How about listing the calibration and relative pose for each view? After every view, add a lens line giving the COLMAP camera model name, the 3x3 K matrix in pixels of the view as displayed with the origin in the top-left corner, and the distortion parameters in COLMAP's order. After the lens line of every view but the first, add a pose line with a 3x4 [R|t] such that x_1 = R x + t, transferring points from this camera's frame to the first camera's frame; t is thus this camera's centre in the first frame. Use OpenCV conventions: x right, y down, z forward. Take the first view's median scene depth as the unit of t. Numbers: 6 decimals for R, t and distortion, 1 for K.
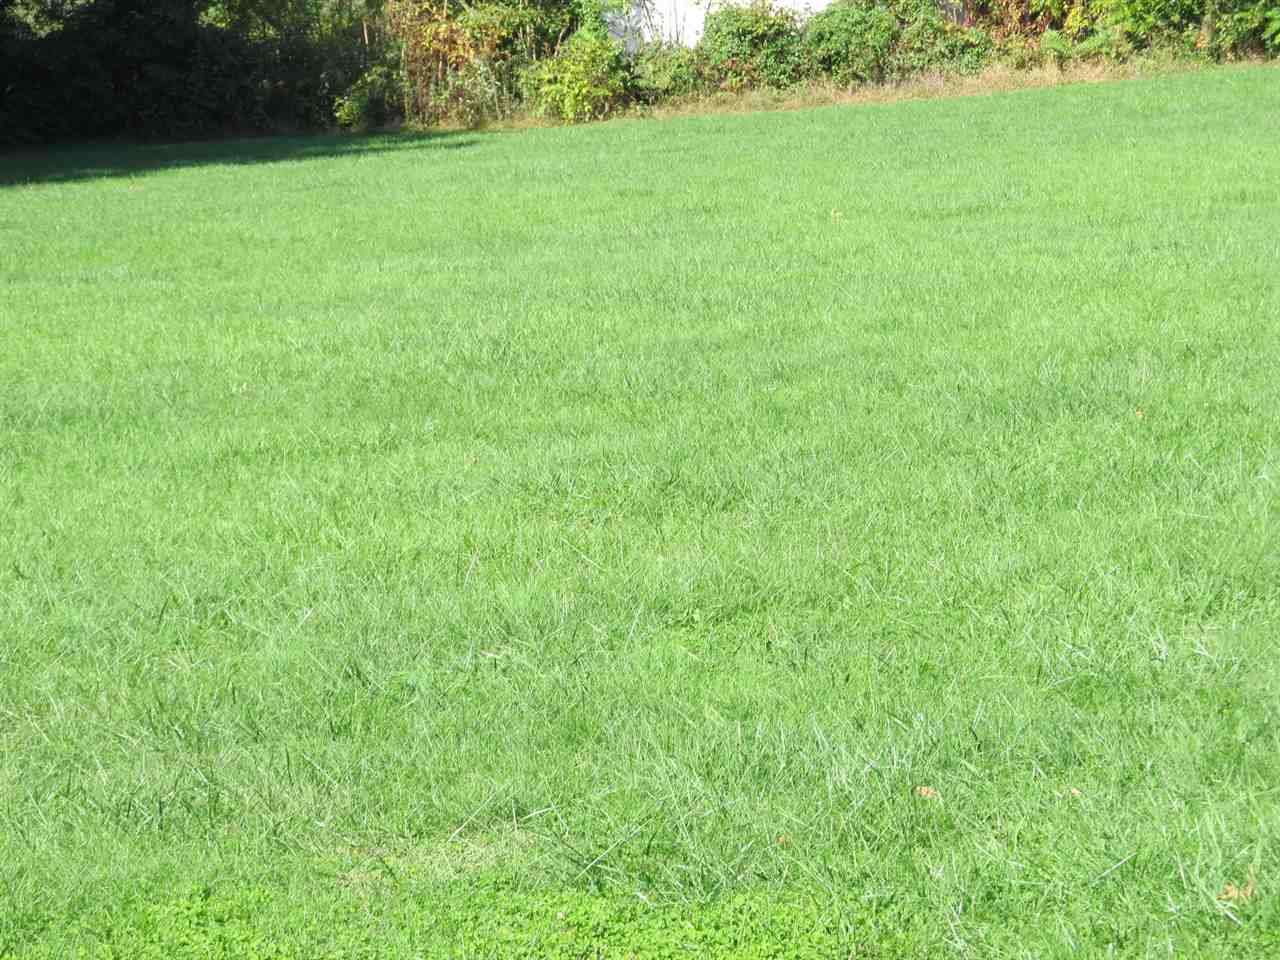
lens RADIAL K [[1064.3, 0, 640.0], [0, 1064.3, 480.0], [0, 0, 1]] dist [-0.069920, 0.055356]
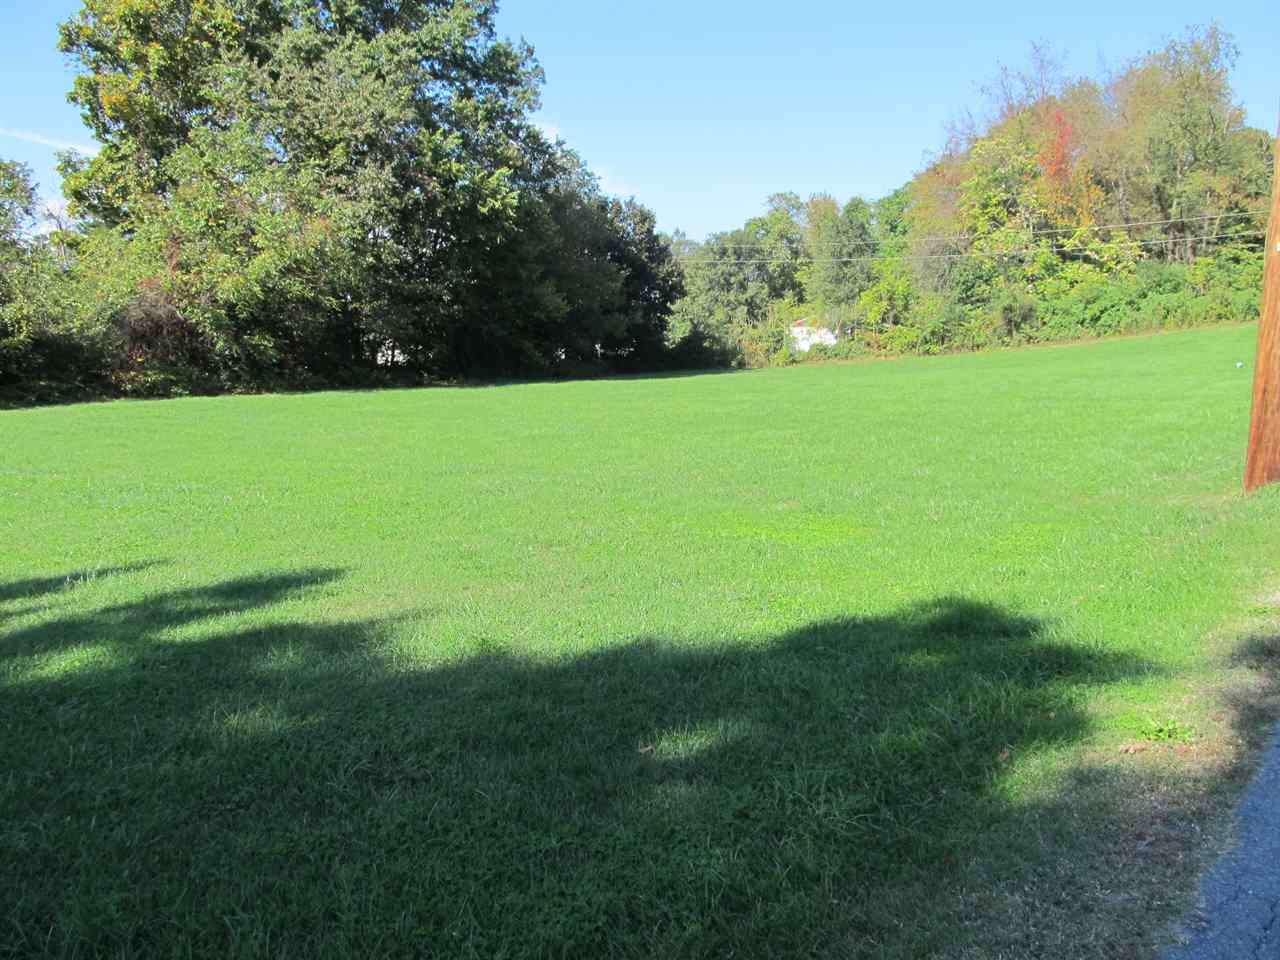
lens RADIAL K [[1064.3, 0, 640.0], [0, 1064.3, 480.0], [0, 0, 1]] dist [-0.069920, 0.055356]
pose [[0.991631, -0.005734, 0.128980, -1.272498], [0.041362, 0.960467, -0.275303, 1.366884], [-0.122303, 0.278333, 0.952666, -3.155847]]
